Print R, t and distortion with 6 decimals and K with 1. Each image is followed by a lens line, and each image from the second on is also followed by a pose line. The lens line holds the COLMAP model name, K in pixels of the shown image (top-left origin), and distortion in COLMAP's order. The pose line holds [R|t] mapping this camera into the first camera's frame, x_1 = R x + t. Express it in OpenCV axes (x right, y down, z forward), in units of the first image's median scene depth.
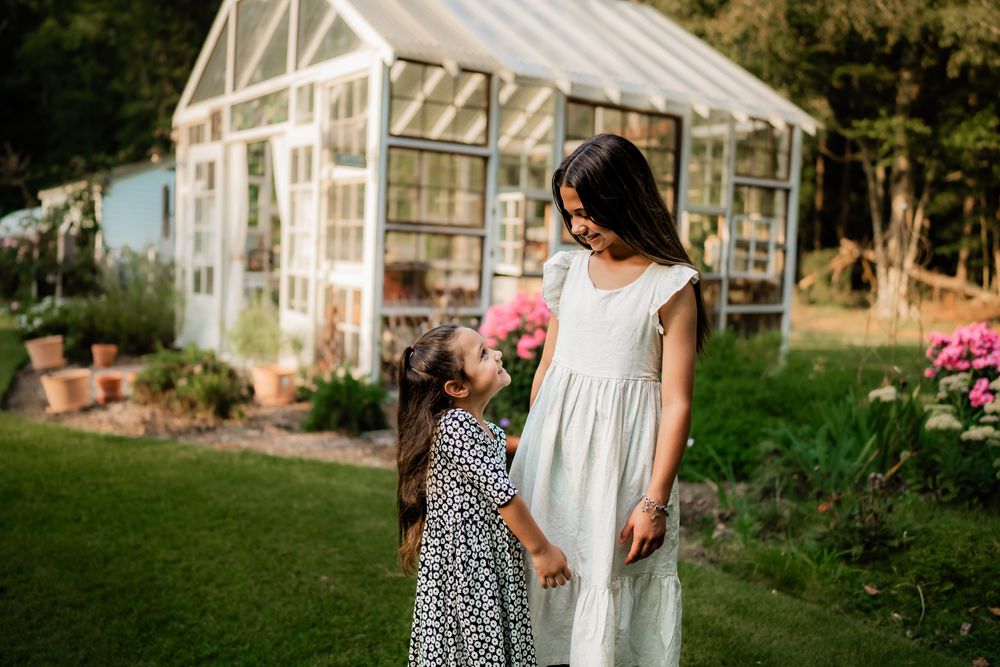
lens RADIAL K [[992.1, 0, 491.5], [0, 992.1, 333.8], [0, 0, 1]] dist [-0.020071, 0.146754]
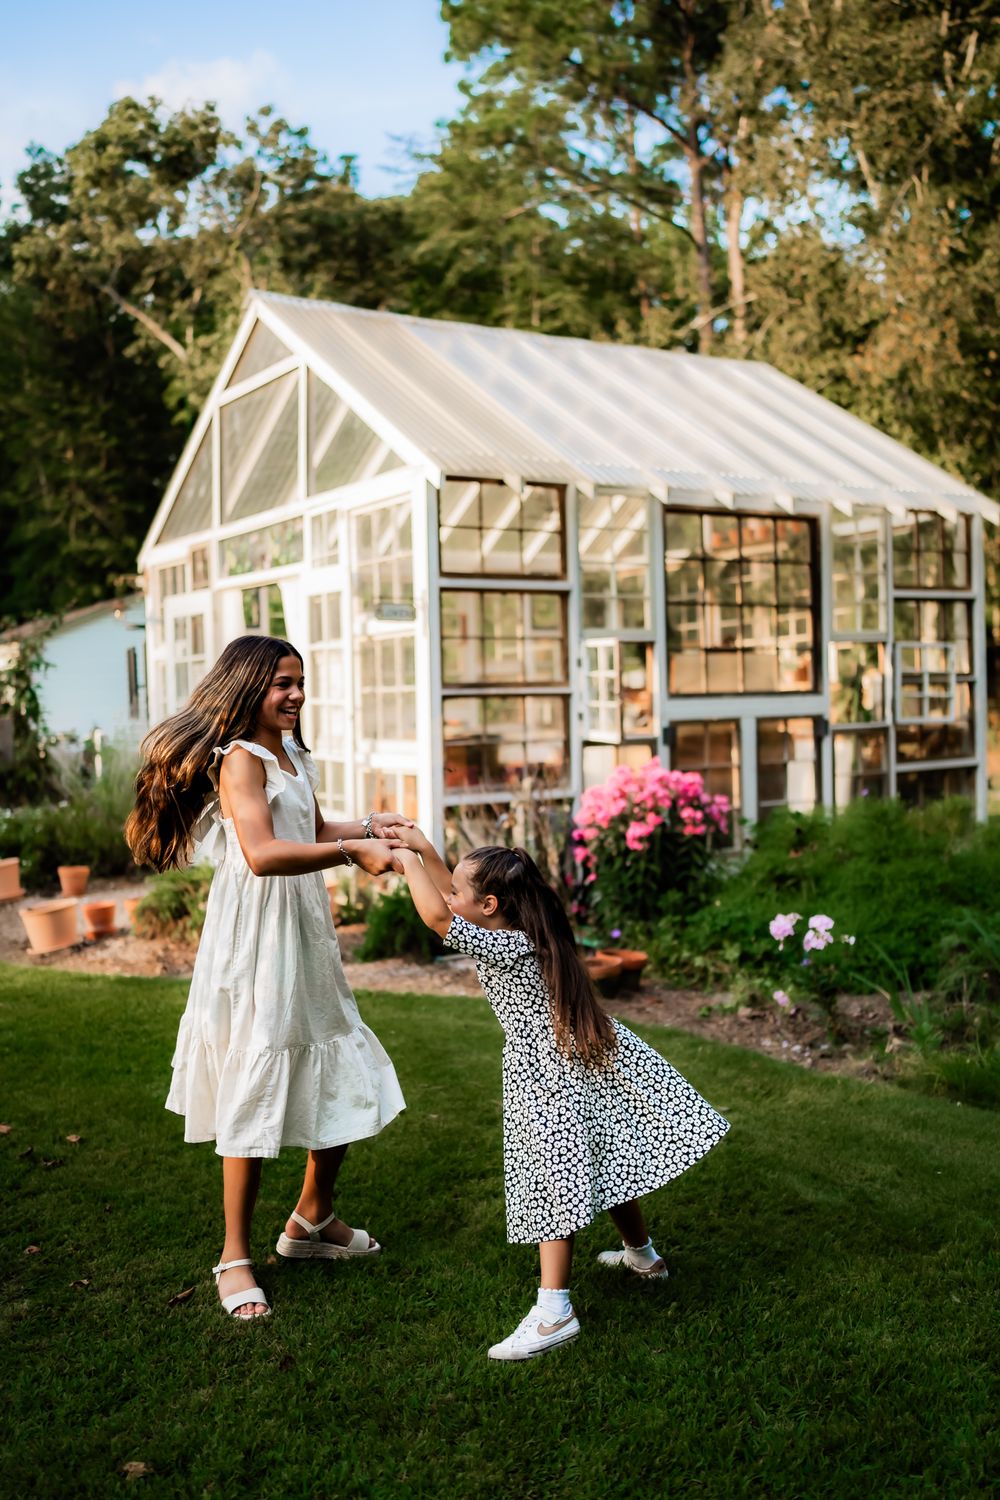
lens RADIAL K [[1488.1, 0, 481.7], [0, 1488.1, 747.5], [0, 0, 1]] dist [-0.020071, 0.146754]
pose [[0.996810, -0.063457, -0.048415, -0.021493], [0.061002, 0.996853, -0.050616, -0.003380], [0.051474, 0.047502, 0.997544, -0.154811]]
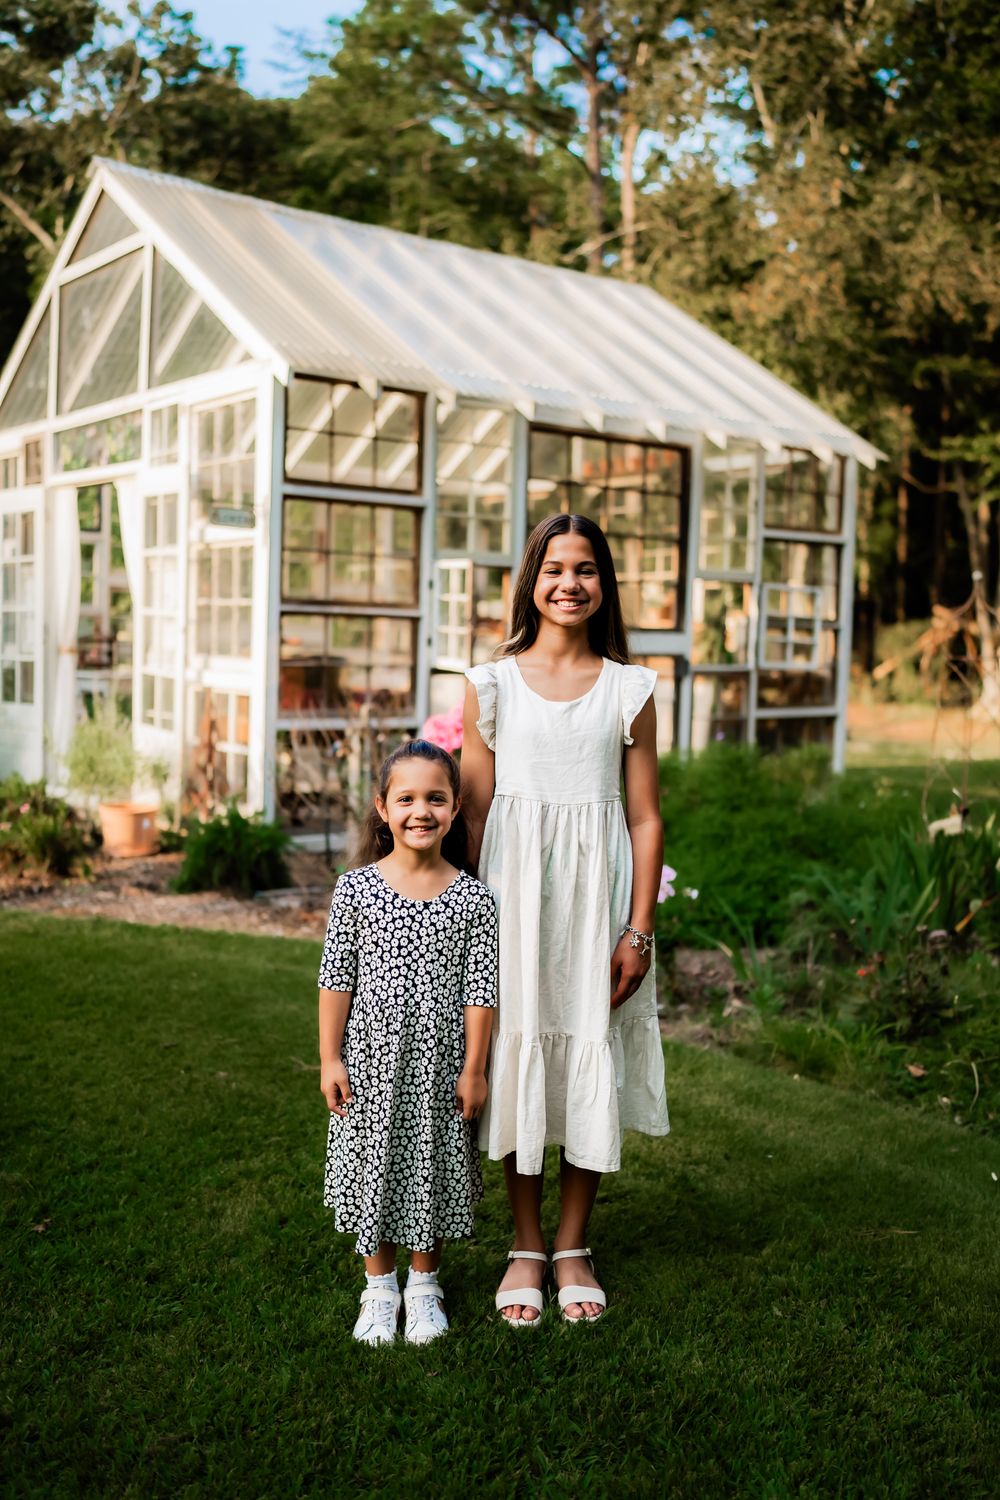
lens RADIAL K [[1488.1, 0, 481.7], [0, 1488.1, 747.5], [0, 0, 1]] dist [-0.020071, 0.146754]
pose [[0.999188, -0.014872, 0.037432, -0.002900], [0.014937, 0.999887, -0.001465, -0.002108], [-0.037406, 0.002023, 0.999298, -0.085264]]
